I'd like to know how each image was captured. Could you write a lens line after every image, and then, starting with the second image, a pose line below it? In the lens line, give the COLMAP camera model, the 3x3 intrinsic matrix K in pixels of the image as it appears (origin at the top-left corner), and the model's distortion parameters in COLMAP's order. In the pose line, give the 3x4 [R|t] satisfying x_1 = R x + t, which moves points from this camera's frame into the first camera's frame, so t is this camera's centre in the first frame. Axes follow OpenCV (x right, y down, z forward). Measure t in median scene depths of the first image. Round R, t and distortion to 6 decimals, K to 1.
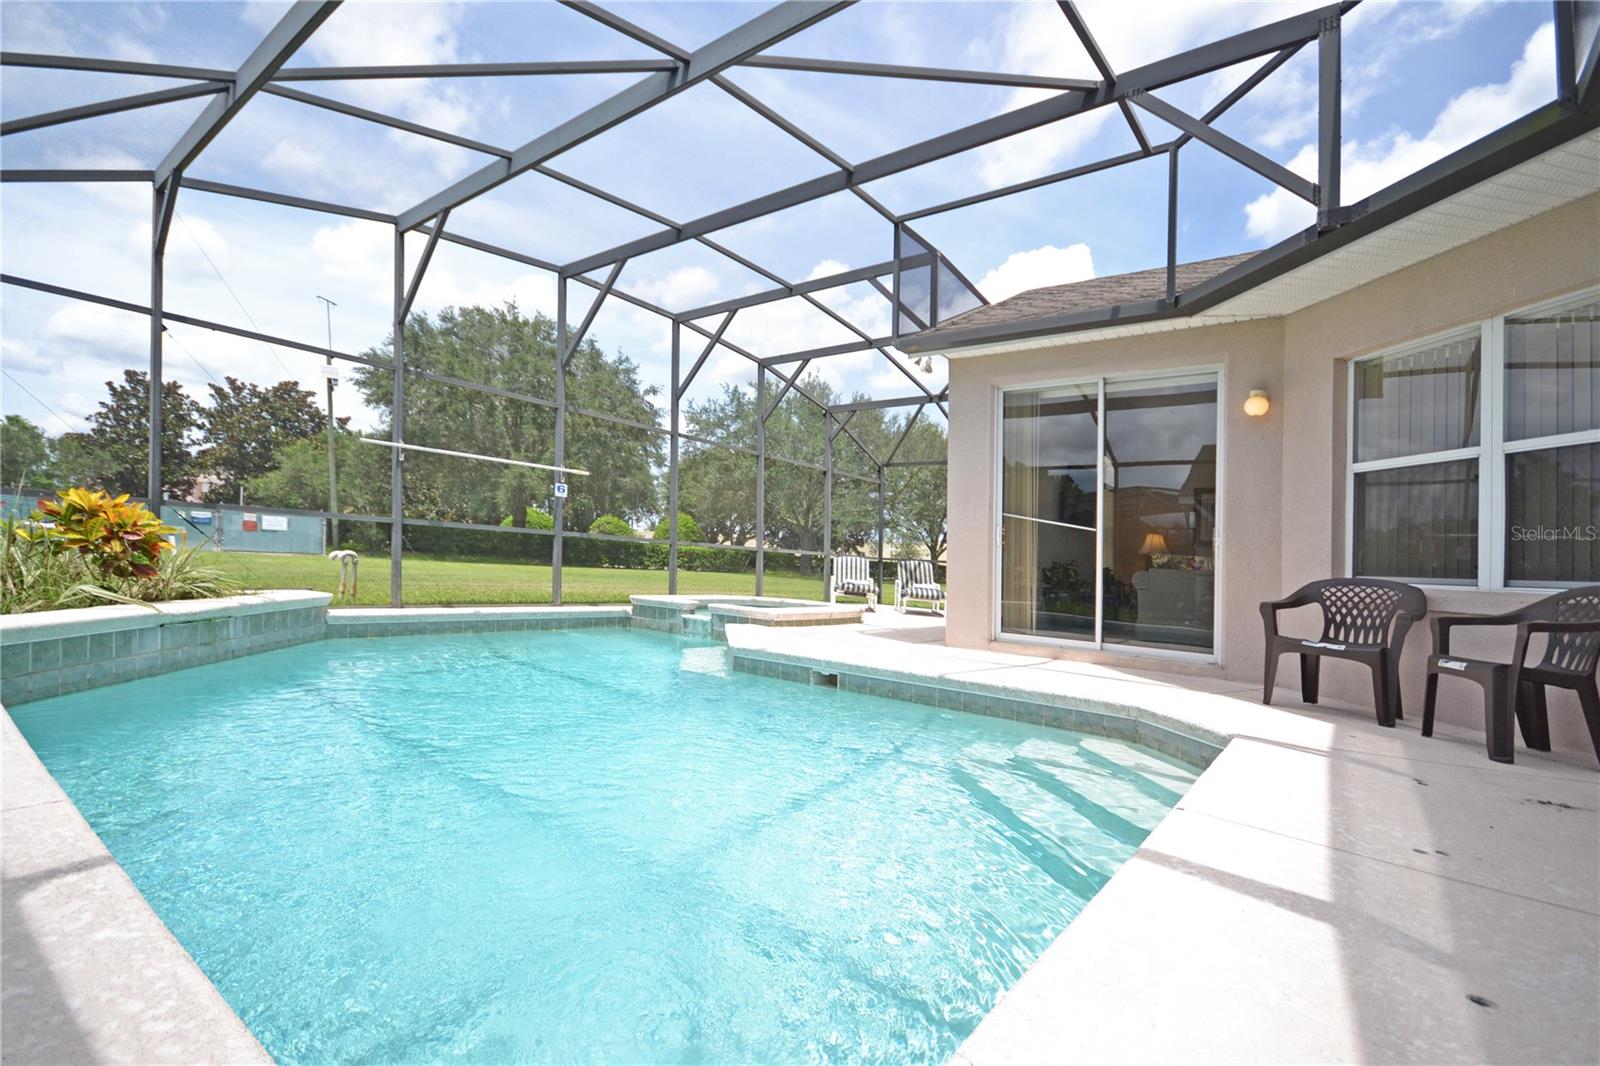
lens RADIAL K [[726.8, 0, 799.5], [0, 726.8, 557.8], [0, 0, 1]] dist [0.000985, -0.000117]
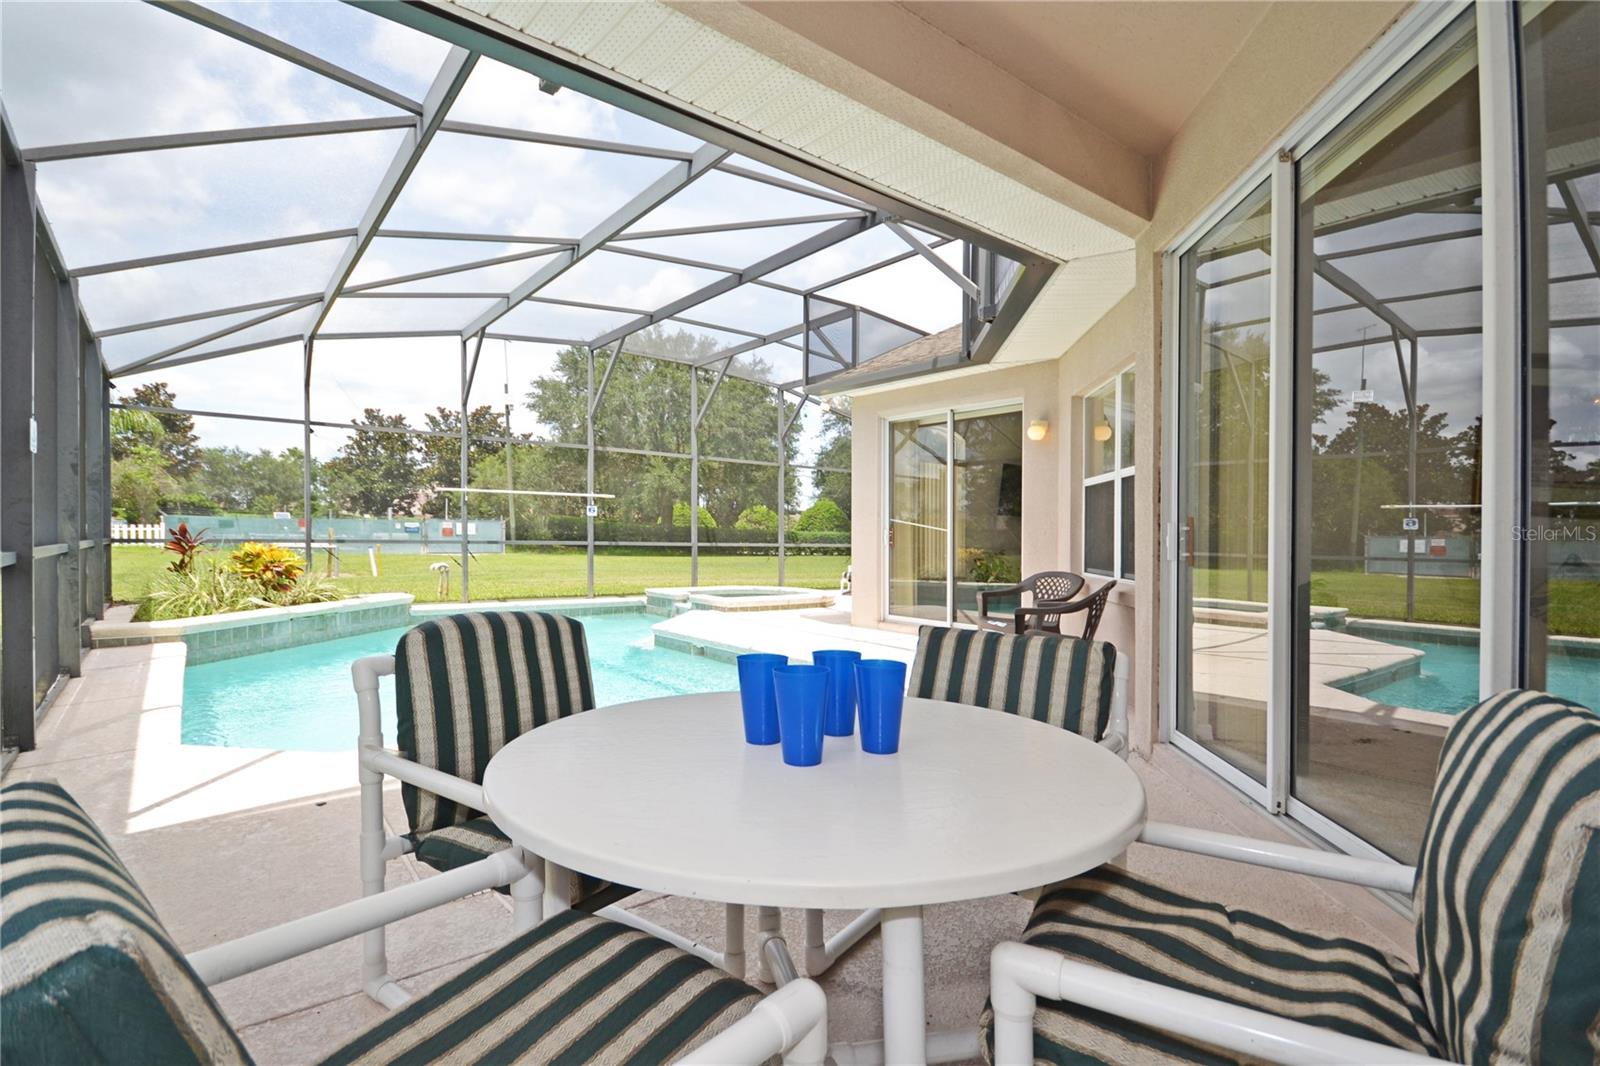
lens RADIAL K [[731.8, 0, 808.6], [0, 731.8, 527.8], [0, 0, 1]] dist [0.017330, 0.000183]
pose [[0.973353, -0.038578, -0.226045, 0.378243], [0.035683, 0.999221, -0.016879, -0.026666], [0.226520, 0.008363, 0.973970, -0.226938]]
